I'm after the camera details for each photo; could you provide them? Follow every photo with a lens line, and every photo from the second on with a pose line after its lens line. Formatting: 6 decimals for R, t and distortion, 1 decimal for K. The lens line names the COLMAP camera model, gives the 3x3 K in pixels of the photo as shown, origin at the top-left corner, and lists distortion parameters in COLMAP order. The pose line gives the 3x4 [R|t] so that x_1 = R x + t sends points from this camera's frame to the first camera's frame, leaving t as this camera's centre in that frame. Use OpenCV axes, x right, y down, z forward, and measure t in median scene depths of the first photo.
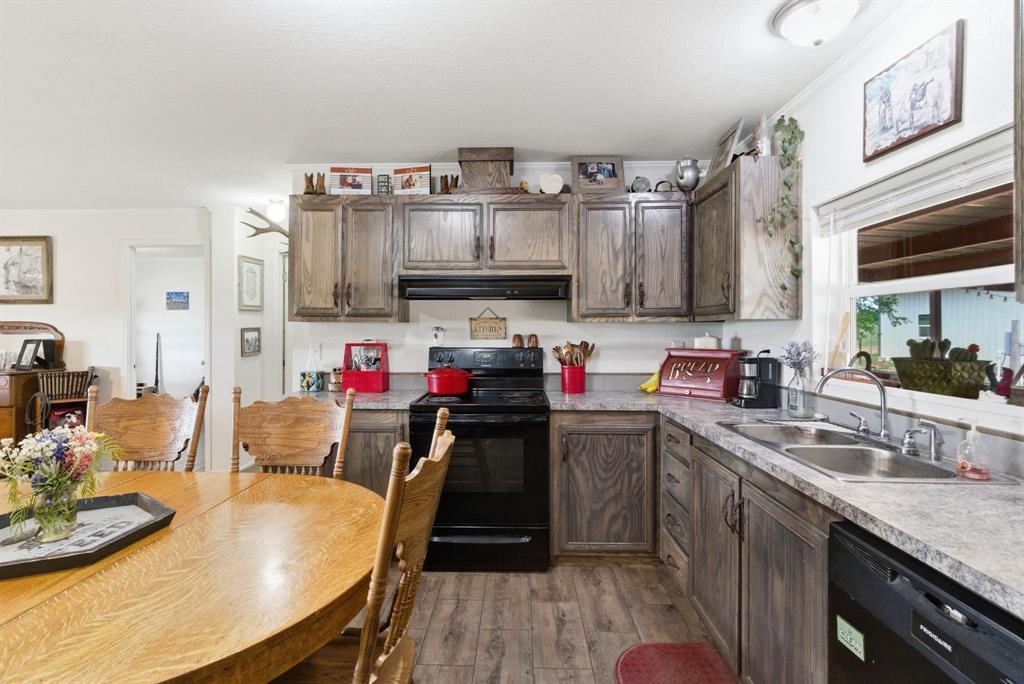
lens RADIAL K [[467.5, 0, 508.1], [0, 467.5, 343.4], [0, 0, 1]] dist [0.000483, -0.001440]
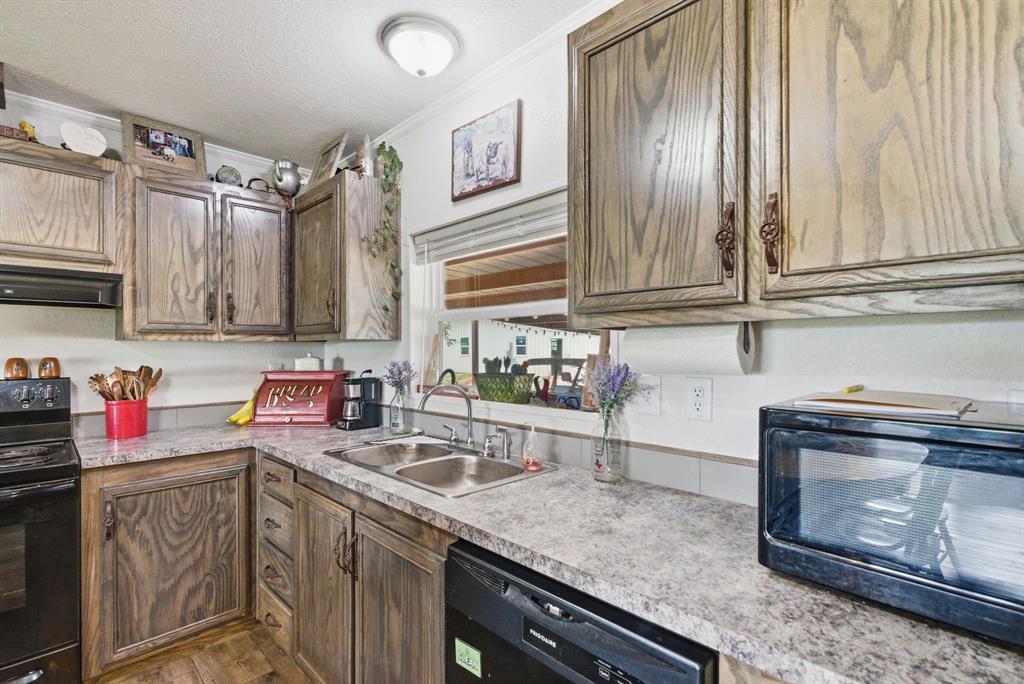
lens RADIAL K [[467.5, 0, 508.1], [0, 467.5, 343.4], [0, 0, 1]] dist [0.000483, -0.001440]
pose [[0.685110, 0.006268, 0.728413, 0.025589], [0.024439, 0.999202, -0.031584, -0.004702], [-0.728030, 0.039440, 0.684410, 0.101546]]
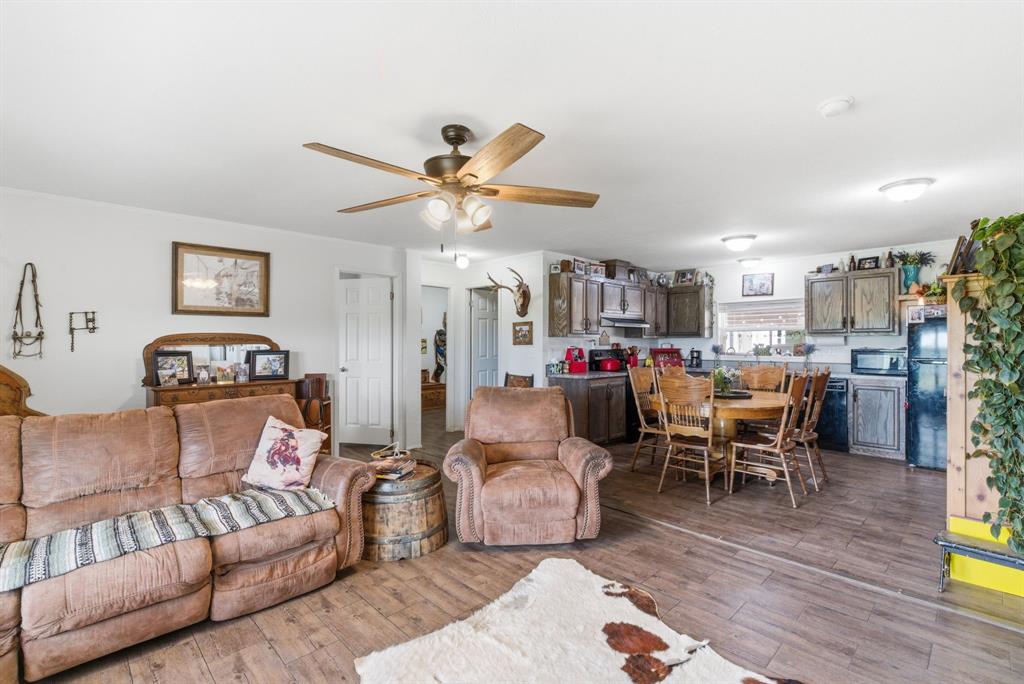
lens RADIAL K [[466.9, 0, 509.6], [0, 466.9, 336.1], [0, 0, 1]] dist [0.001859, -0.000052]
pose [[0.698606, 0.008085, 0.715461, -3.040615], [0.022514, 0.999193, -0.033276, 0.013325], [-0.715153, 0.039355, 0.697860, -0.280085]]
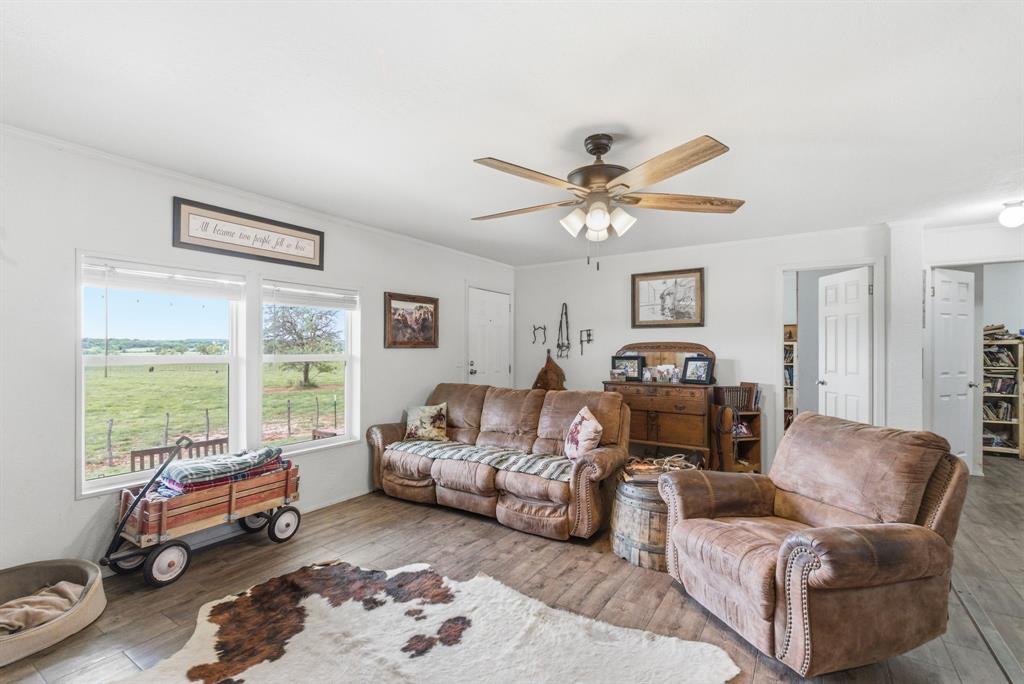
lens RADIAL K [[467.5, 0, 508.1], [0, 467.5, 343.4], [0, 0, 1]] dist [0.000483, -0.001440]
pose [[0.846789, -0.002522, -0.531923, -1.739013], [-0.019610, 0.999161, -0.035954, 0.016710], [0.531568, 0.040876, 0.846029, -0.508044]]
